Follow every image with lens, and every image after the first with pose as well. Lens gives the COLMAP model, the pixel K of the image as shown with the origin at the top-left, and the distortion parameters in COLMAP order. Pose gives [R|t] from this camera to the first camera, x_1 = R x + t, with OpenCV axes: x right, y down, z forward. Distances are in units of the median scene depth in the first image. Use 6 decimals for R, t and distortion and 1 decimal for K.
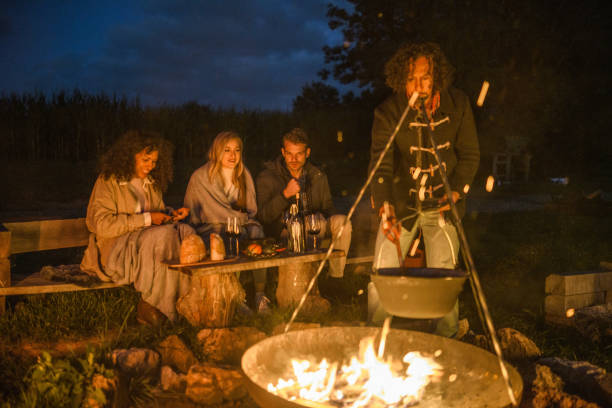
lens RADIAL K [[587.7, 0, 304.3], [0, 587.7, 204.6], [0, 0, 1]] dist [-0.031944, 0.000000]
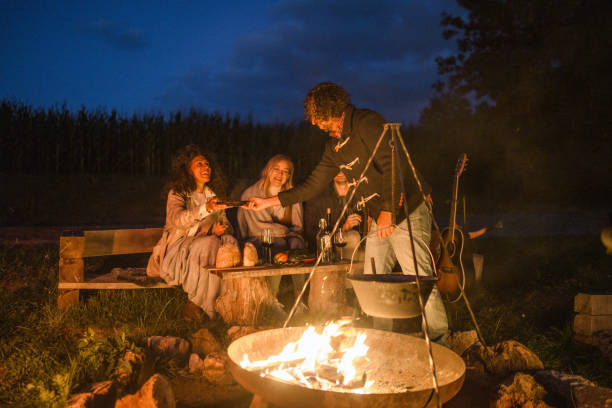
lens RADIAL K [[627.8, 0, 283.5], [0, 627.8, 197.4], [0, 0, 1]] dist [-0.035728, 0.000000]
pose [[0.970815, 0.007180, -0.239723, 0.209039], [-0.017409, 0.999025, -0.040579, 0.009277], [0.239197, 0.043568, 0.969993, -0.170168]]
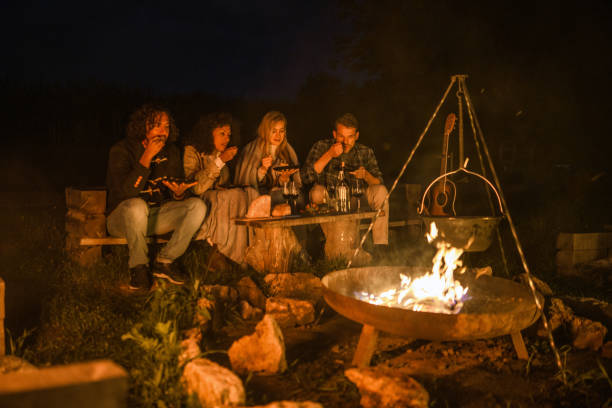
lens RADIAL K [[587.7, 0, 303.1], [0, 587.7, 201.4], [0, 0, 1]] dist [-0.031944, 0.000000]
pose [[0.999987, 0.003586, -0.003747, -0.096637], [-0.003547, 0.999939, 0.010457, 0.051865], [0.003784, -0.010444, 0.999938, -0.182152]]
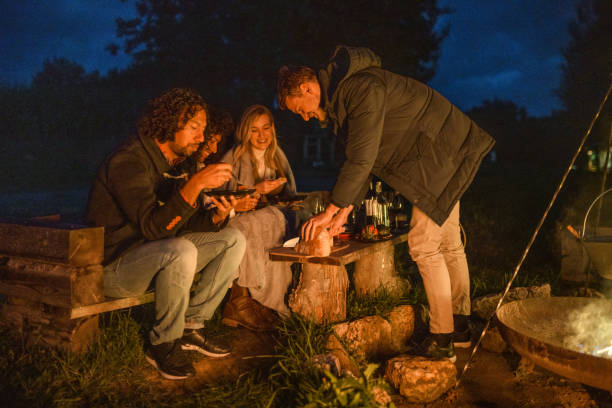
lens RADIAL K [[587.7, 0, 308.2], [0, 587.7, 206.3], [0, 0, 1]] dist [-0.031944, 0.000000]
pose [[0.901820, -0.041958, 0.430070, -0.571460], [0.029230, 0.998918, 0.036164, 0.001127], [-0.431122, -0.020042, 0.902071, 0.217657]]
